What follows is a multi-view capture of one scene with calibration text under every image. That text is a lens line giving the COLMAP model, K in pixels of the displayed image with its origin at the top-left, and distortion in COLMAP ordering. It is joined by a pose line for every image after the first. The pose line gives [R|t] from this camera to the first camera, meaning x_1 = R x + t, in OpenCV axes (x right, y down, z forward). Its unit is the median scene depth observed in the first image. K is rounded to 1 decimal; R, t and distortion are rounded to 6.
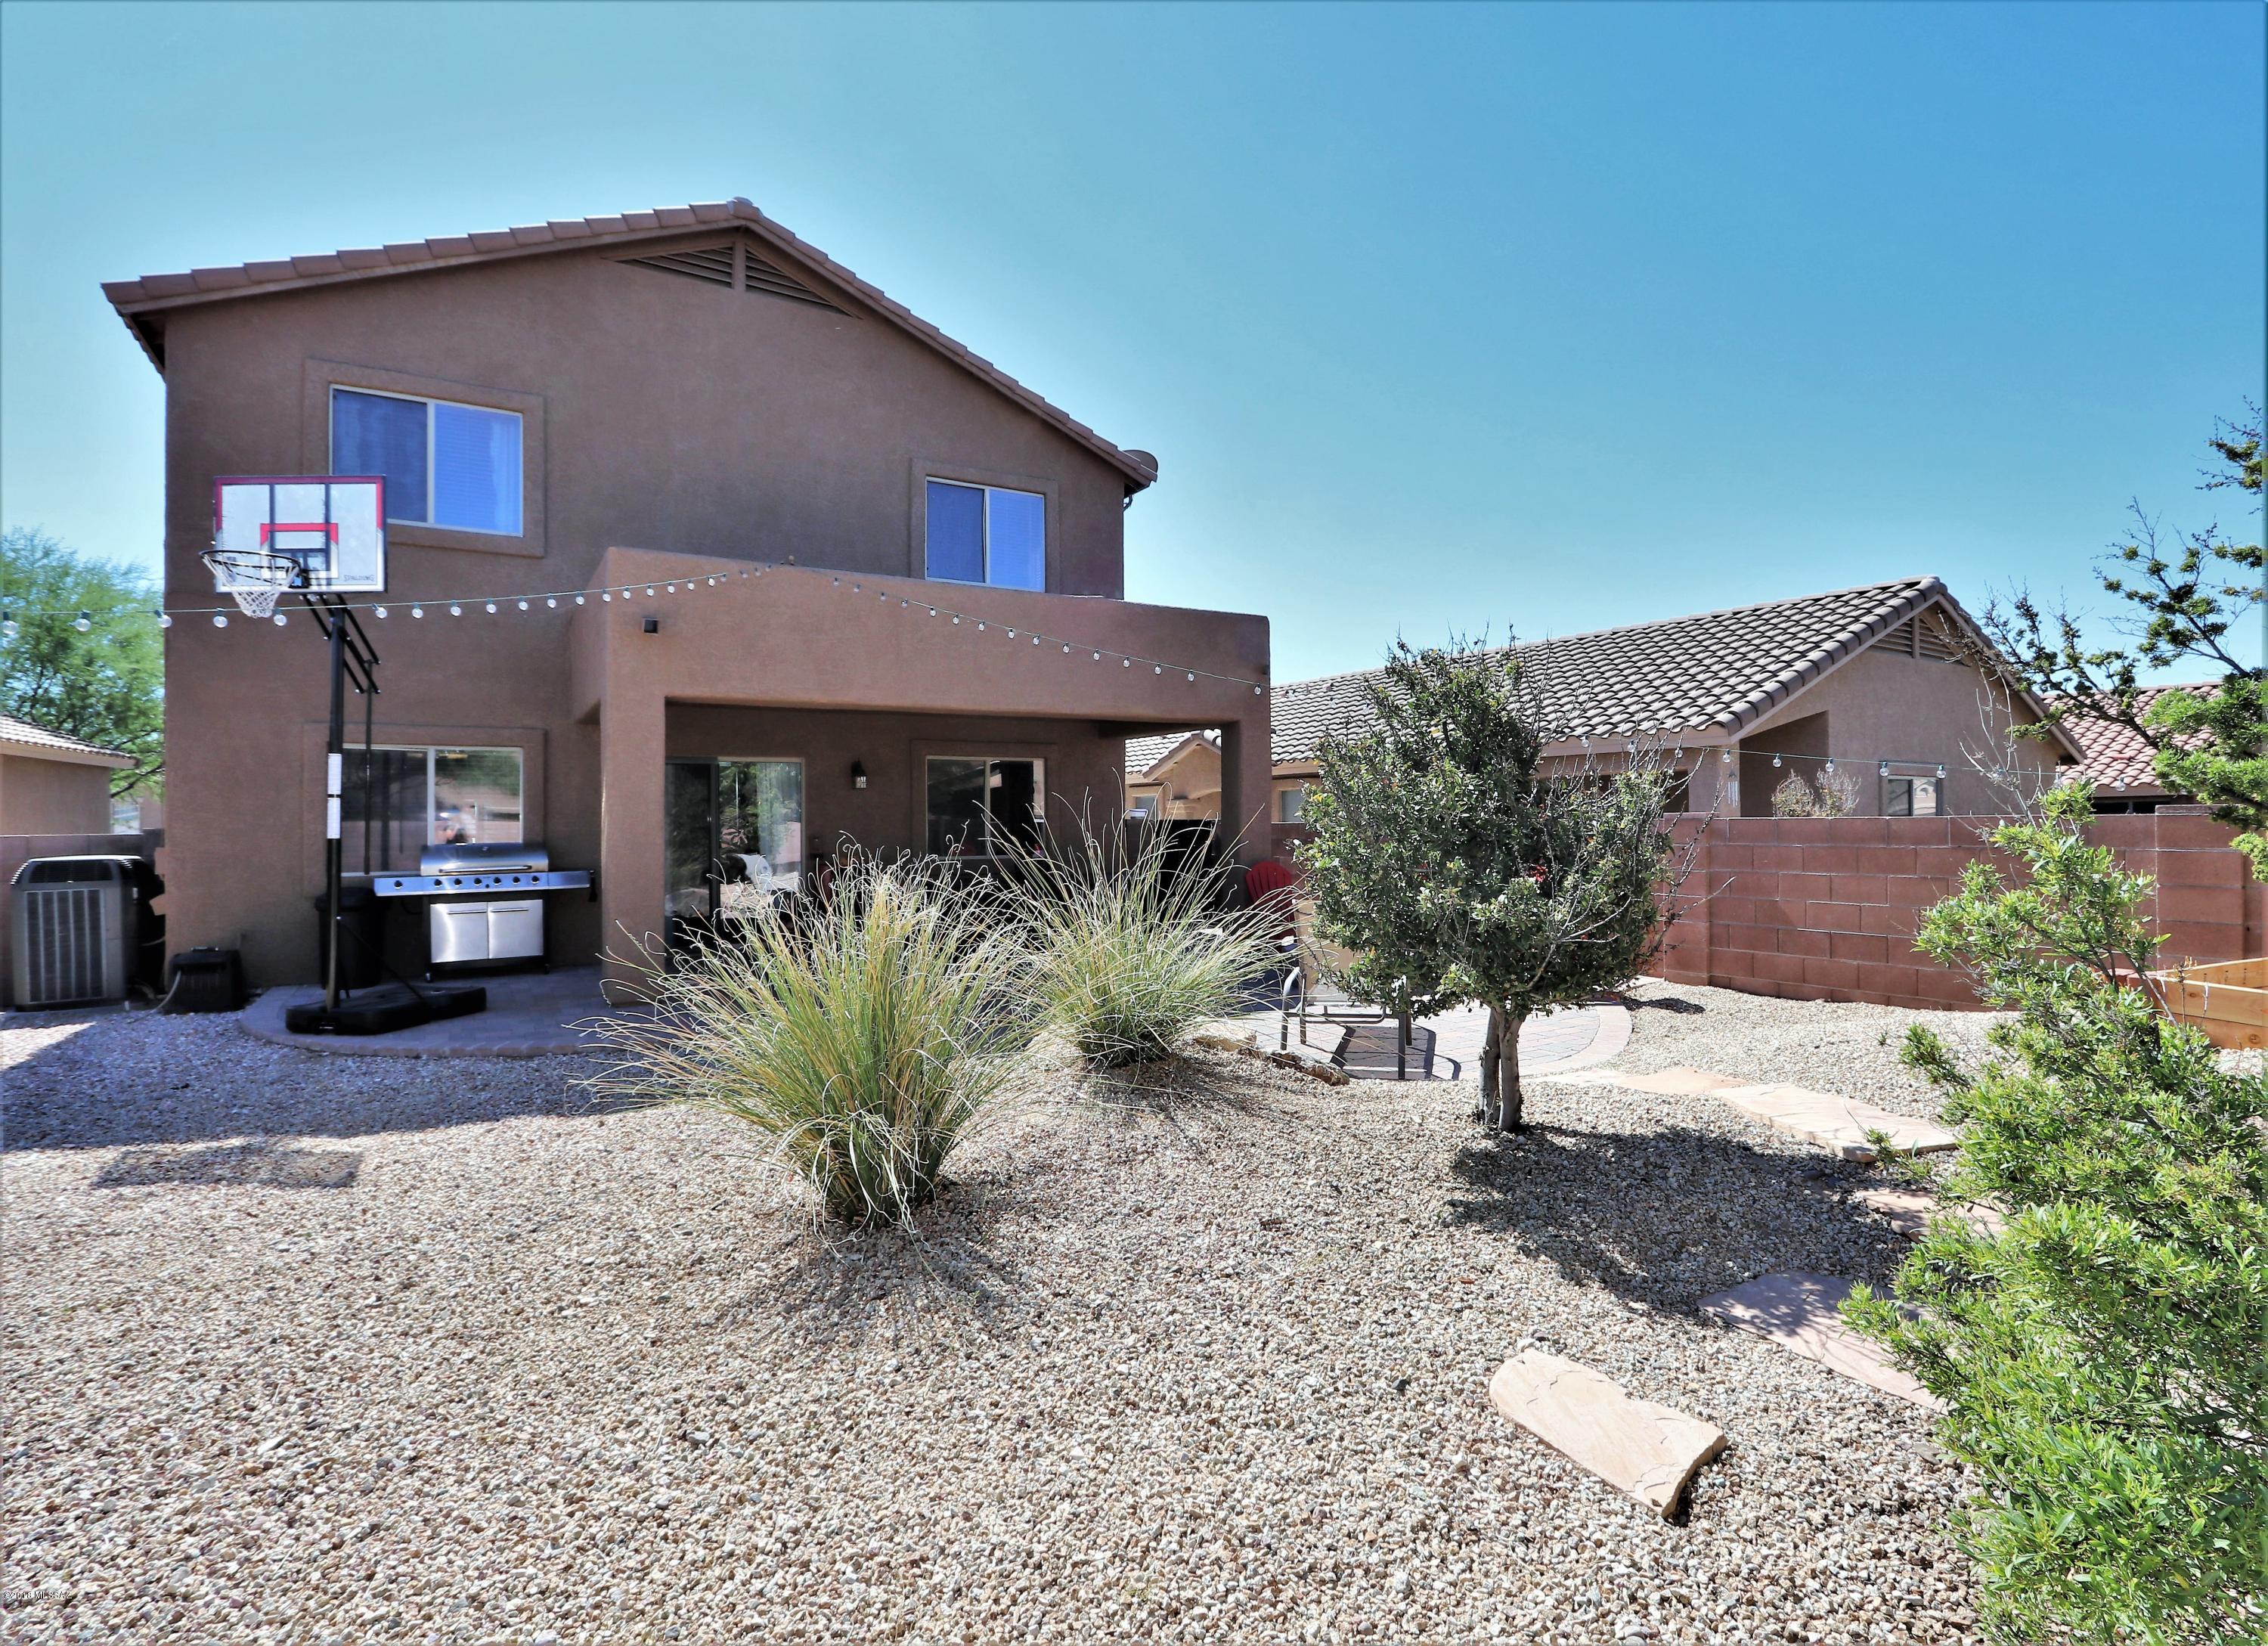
lens RADIAL K [[1164.0, 0, 1144.6], [0, 1164.0, 794.8], [0, 0, 1]] dist [0.000784, -0.000525]
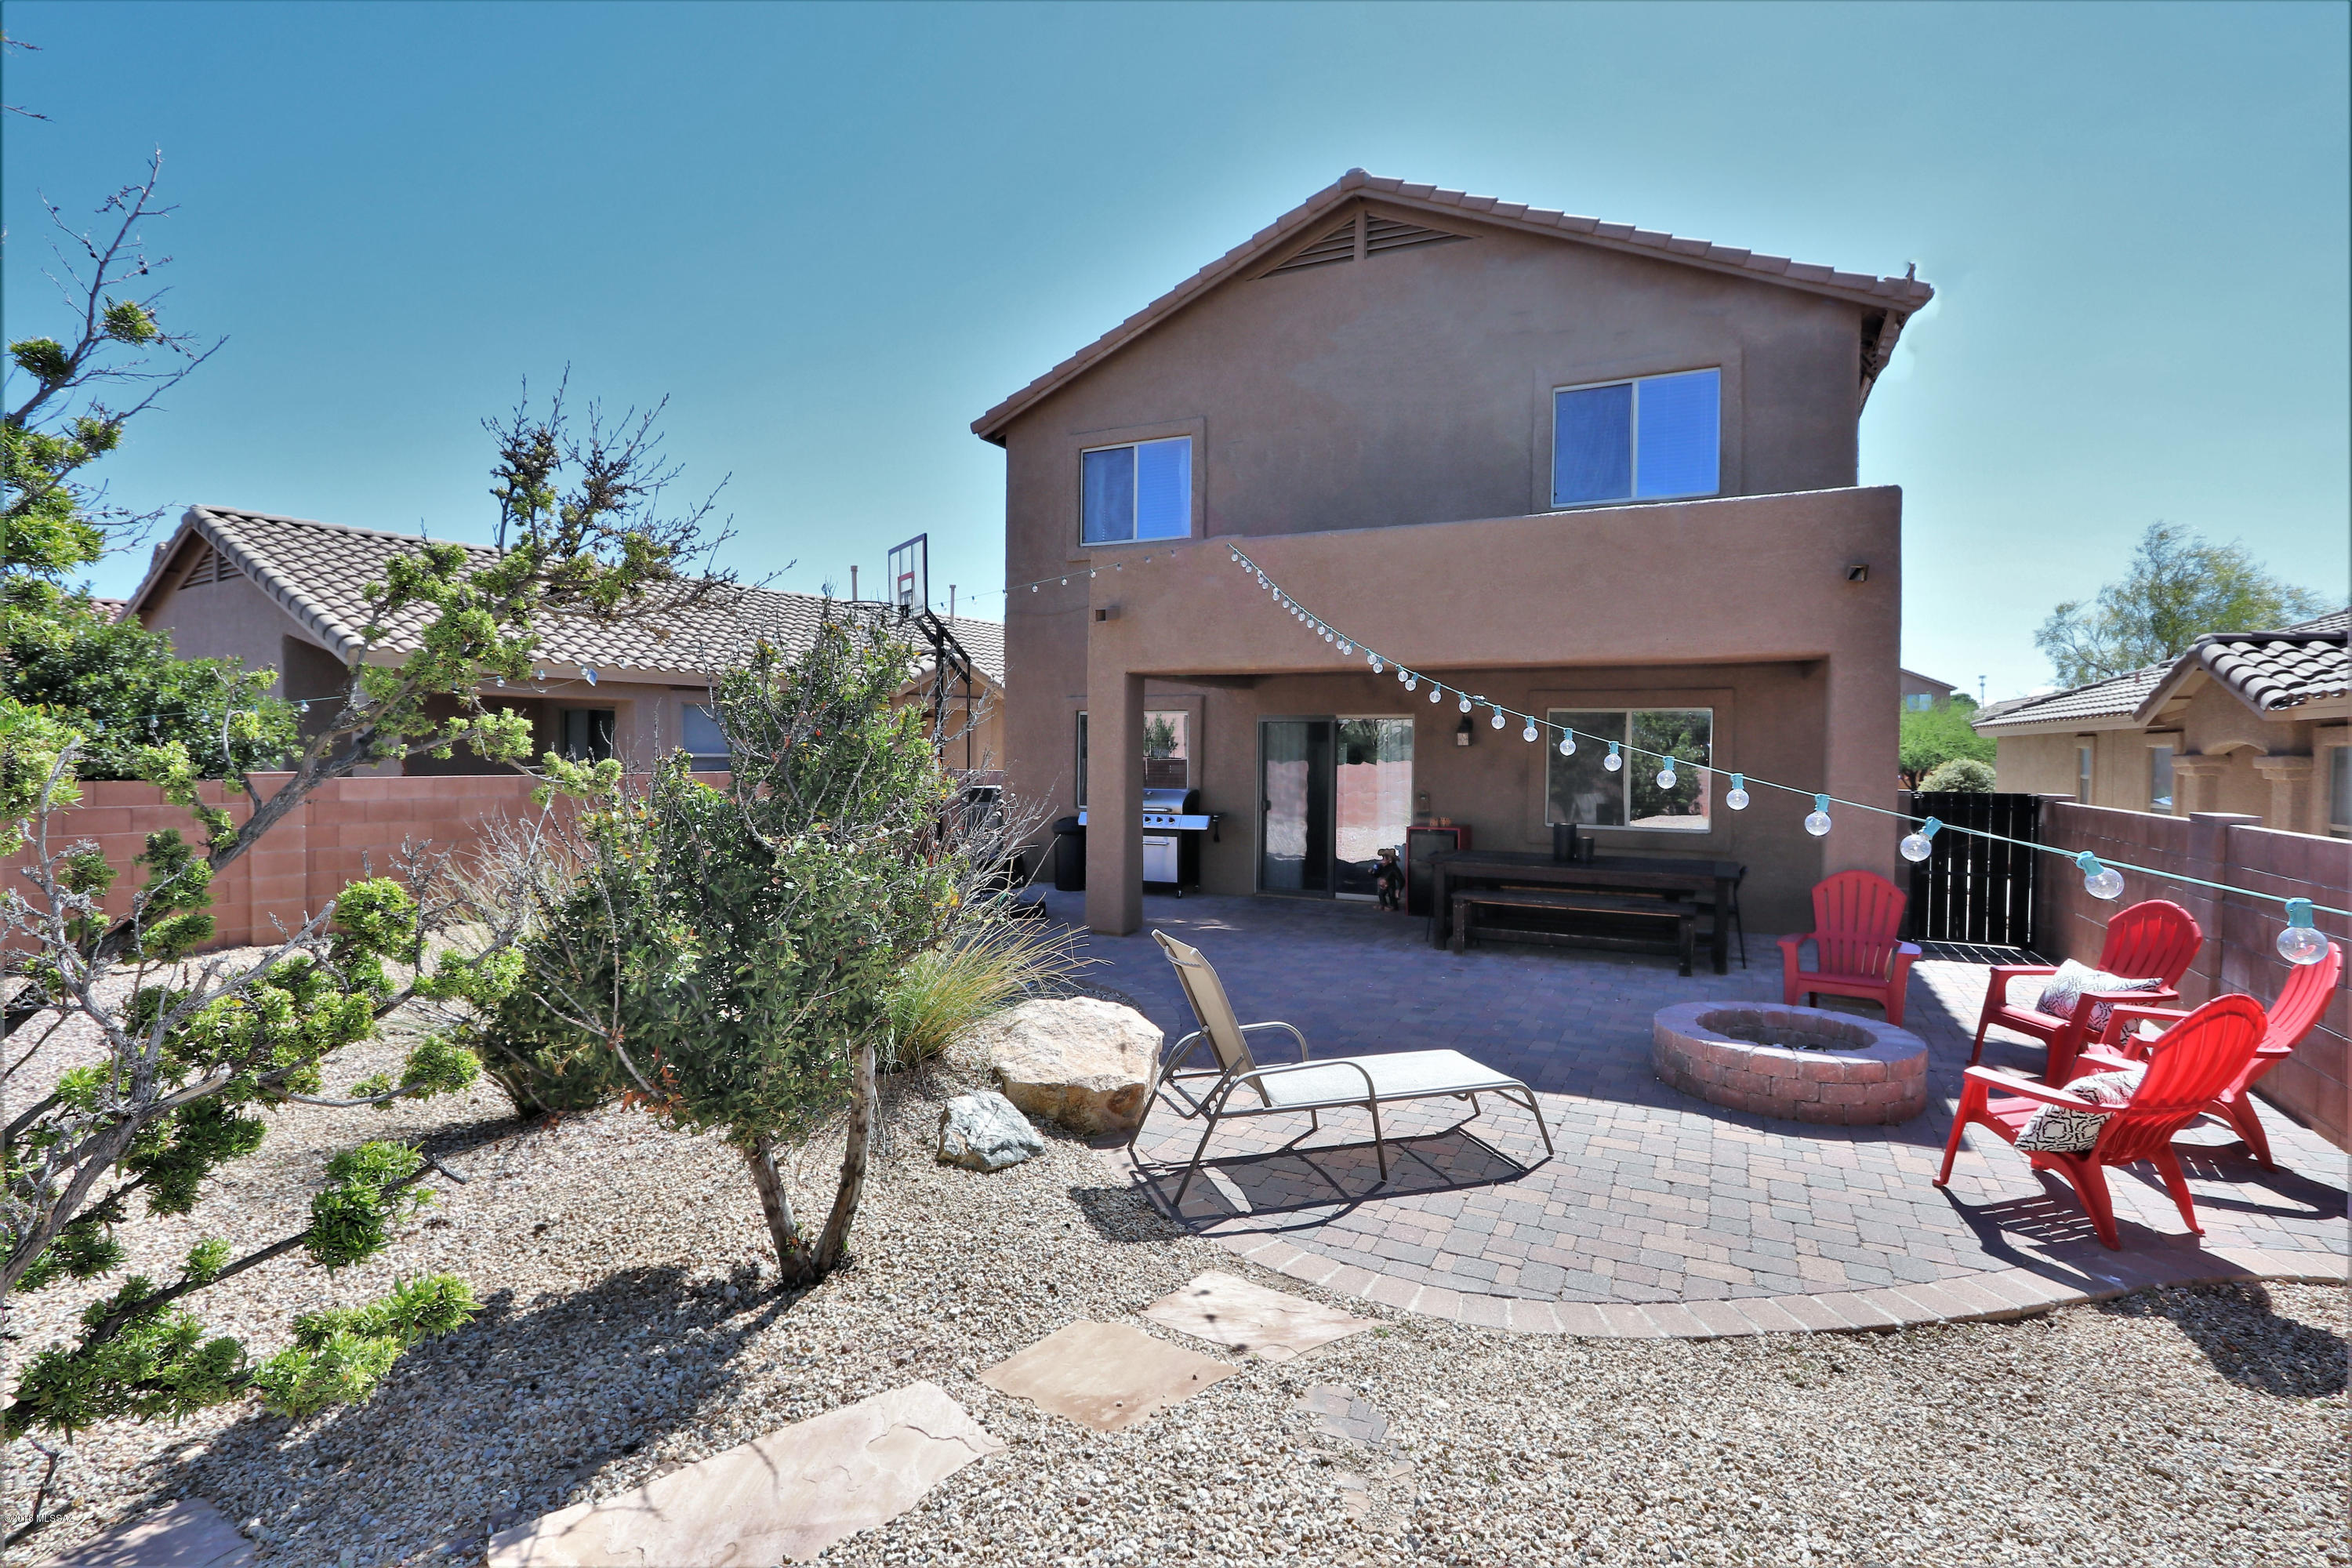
lens RADIAL K [[1092.3, 0, 1144.3], [0, 1092.3, 778.4], [0, 0, 1]] dist [-0.020741, 0.003573]
pose [[0.525451, 0.034631, -0.850119, 0.393552], [0.007081, 0.998959, 0.045071, -0.021103], [0.850794, -0.029702, 0.524658, 0.331846]]
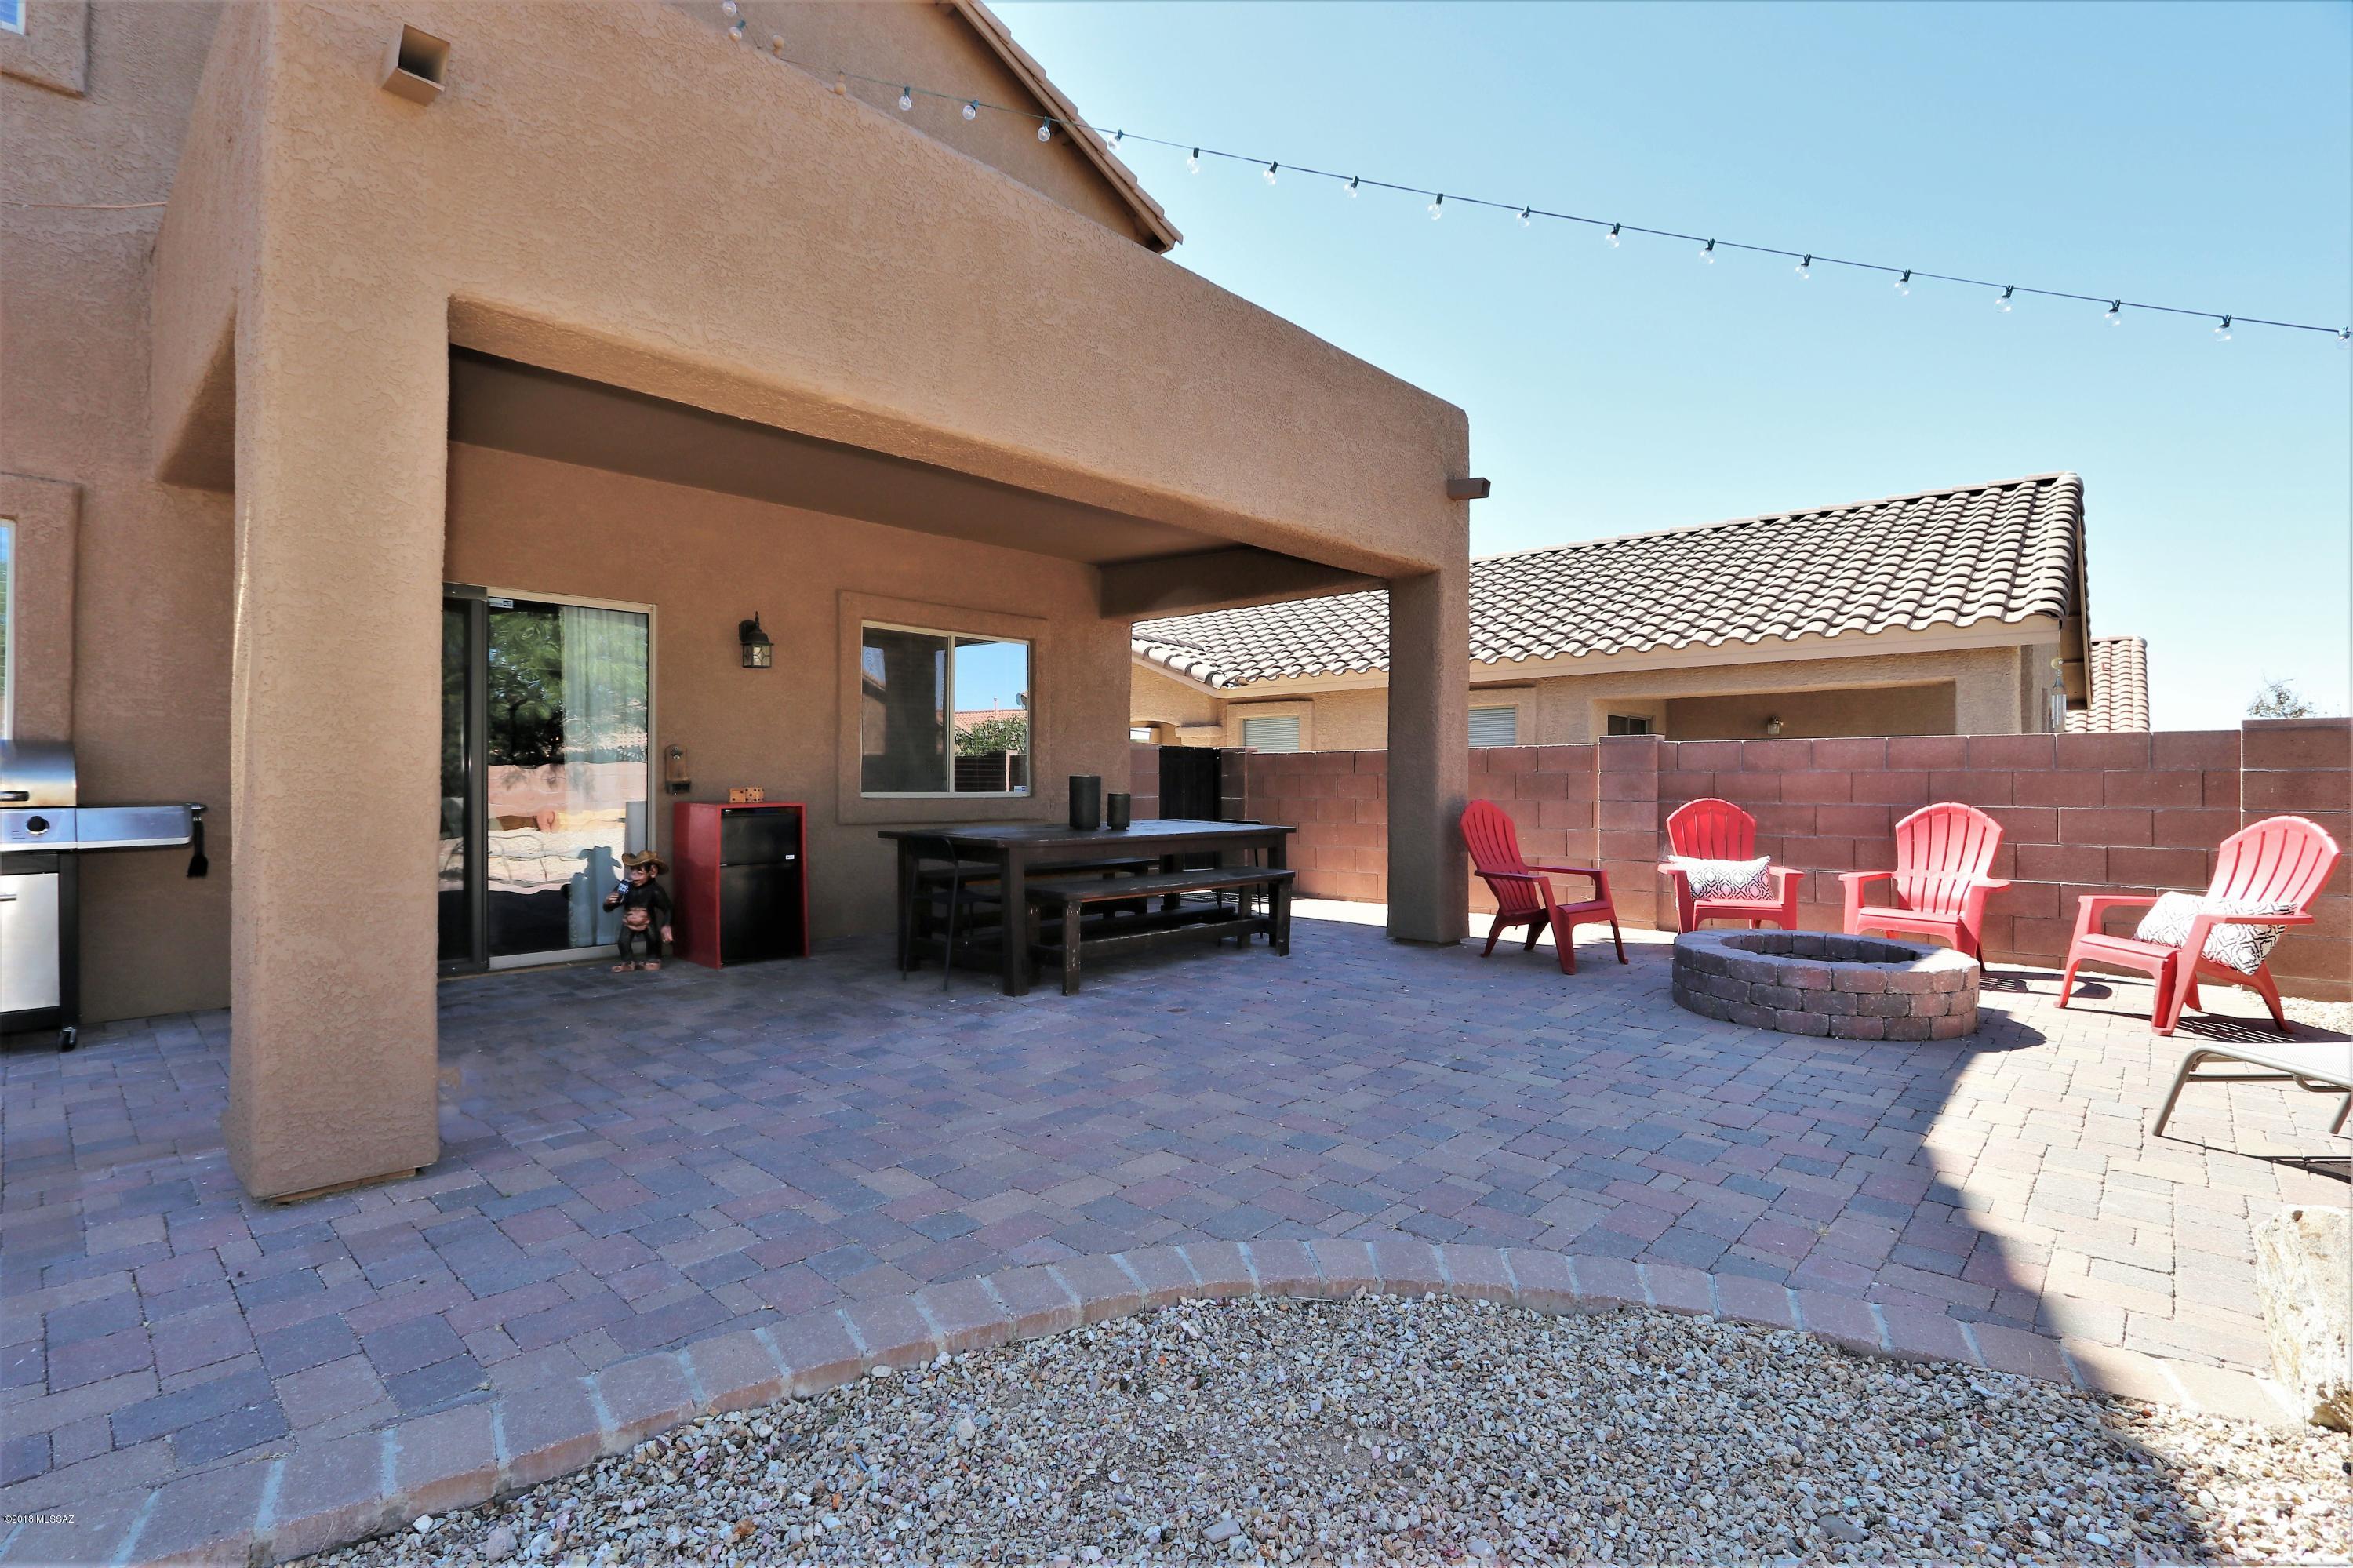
lens RADIAL K [[1092.8, 0, 1144.8], [0, 1092.8, 778.4], [0, 0, 1]] dist [-0.020741, 0.003573]
pose [[0.961021, 0.009399, 0.276316, -0.225083], [-0.014731, 0.999743, 0.017229, 0.039854], [-0.276083, -0.020628, 0.960912, 0.469838]]
